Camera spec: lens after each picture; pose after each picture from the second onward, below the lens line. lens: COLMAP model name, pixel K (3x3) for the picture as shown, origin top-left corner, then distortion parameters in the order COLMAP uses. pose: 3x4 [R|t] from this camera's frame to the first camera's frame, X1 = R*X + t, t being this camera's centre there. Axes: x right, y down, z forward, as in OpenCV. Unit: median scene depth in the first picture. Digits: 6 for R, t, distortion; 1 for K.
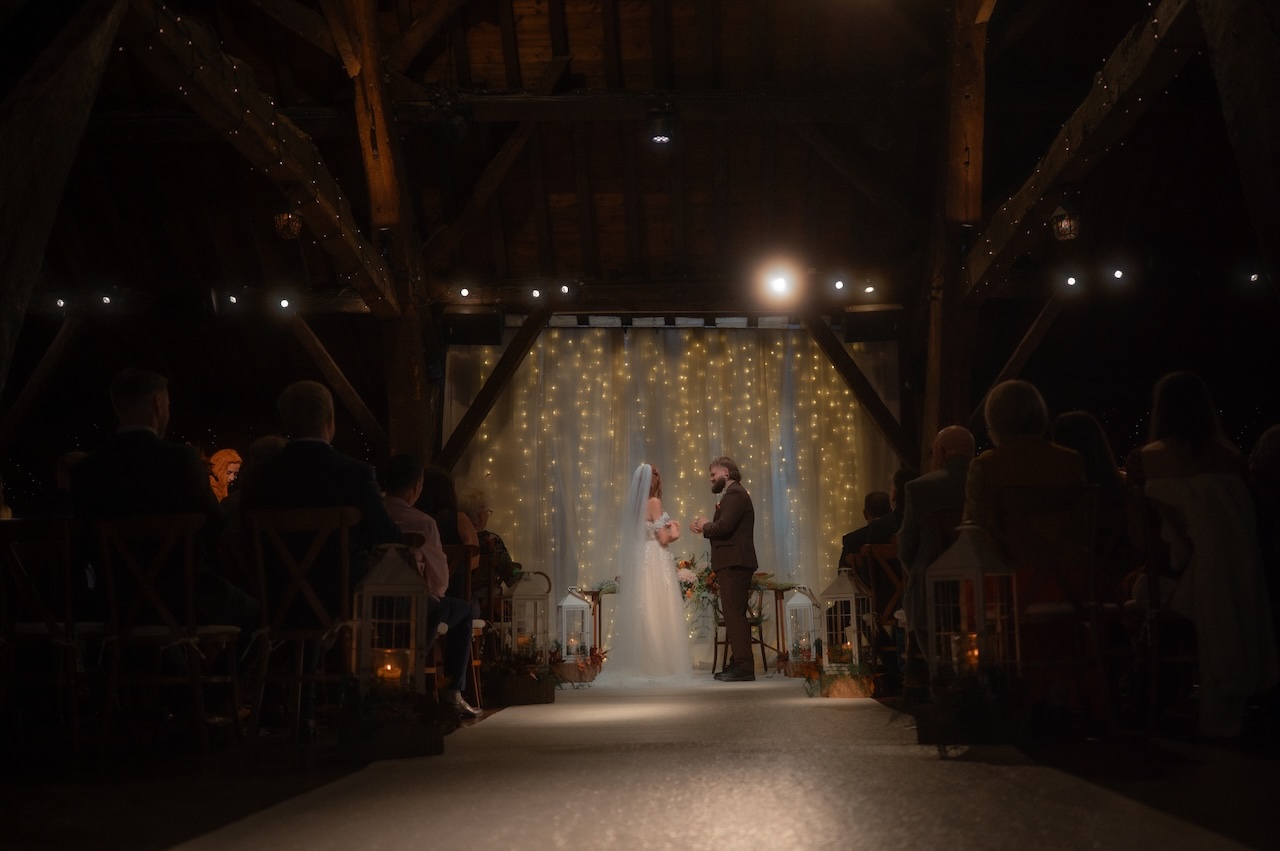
lens RADIAL K [[1285.4, 0, 640.1], [0, 1285.4, 425.3], [0, 0, 1]] dist [0.050465, 0.000000]
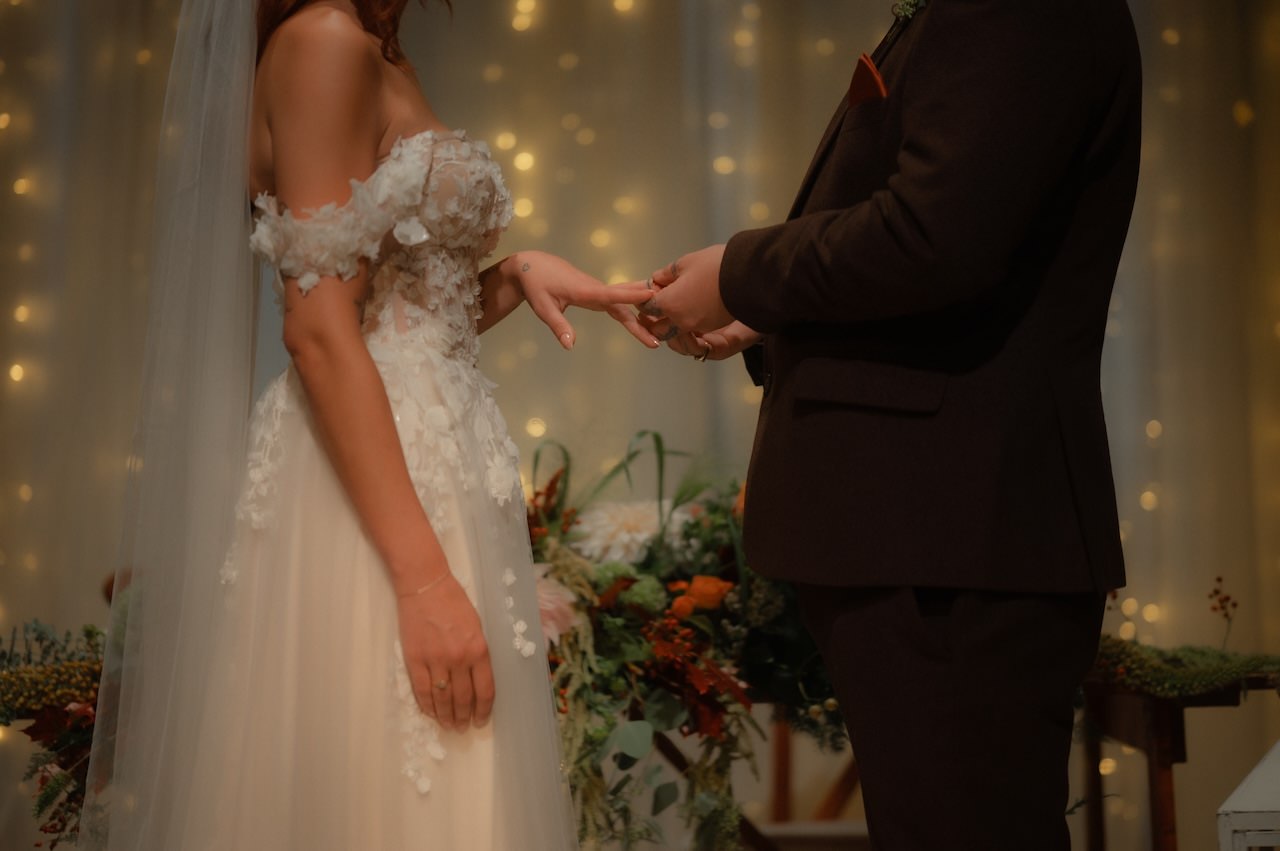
lens RADIAL K [[3133.5, 0, 640.0], [0, 3133.5, 425.4], [0, 0, 1]] dist [0.012767, 0.000000]
pose [[0.999015, 0.000642, 0.044365, 0.035128], [-0.005169, 0.994770, 0.102007, 0.062998], [-0.044068, -0.102136, 0.993794, 0.661497]]
